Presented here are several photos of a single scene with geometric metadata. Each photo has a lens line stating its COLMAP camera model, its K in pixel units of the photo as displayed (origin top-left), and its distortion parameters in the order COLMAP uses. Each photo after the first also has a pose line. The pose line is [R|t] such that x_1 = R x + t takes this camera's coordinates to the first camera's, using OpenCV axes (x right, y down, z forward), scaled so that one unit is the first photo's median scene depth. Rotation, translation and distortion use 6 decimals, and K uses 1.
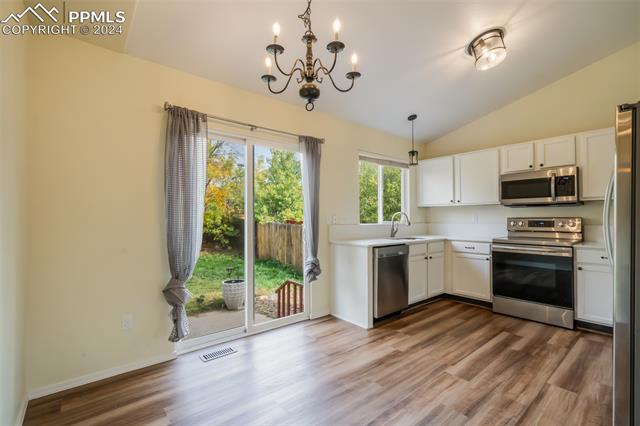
lens RADIAL K [[282.4, 0, 321.9], [0, 282.4, 215.1], [0, 0, 1]] dist [0.001461, 0.000098]
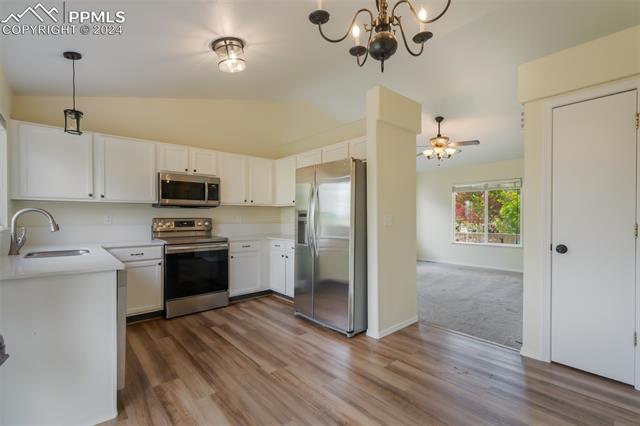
lens RADIAL K [[285.1, 0, 317.9], [0, 285.1, 219.2], [0, 0, 1]] dist [0.001167, -0.000014]
pose [[-0.012836, -0.000703, 0.999917, -0.348790], [-0.009122, 0.999958, 0.000586, 0.008012], [-0.999876, -0.009114, -0.012842, 0.526405]]
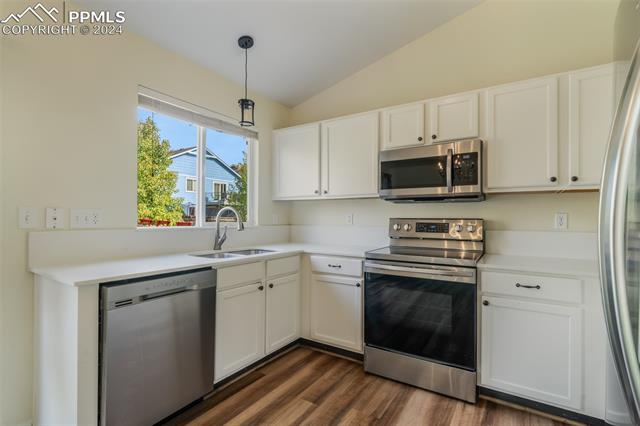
lens RADIAL K [[305.9, 0, 318.1], [0, 305.9, 214.7], [0, 0, 1]] dist [0.018408, 0.000027]
pose [[0.954372, 0.011647, 0.298395, 0.313400], [-0.012146, 0.999926, -0.000182, 0.003842], [-0.298375, -0.003450, 0.954443, 0.404203]]
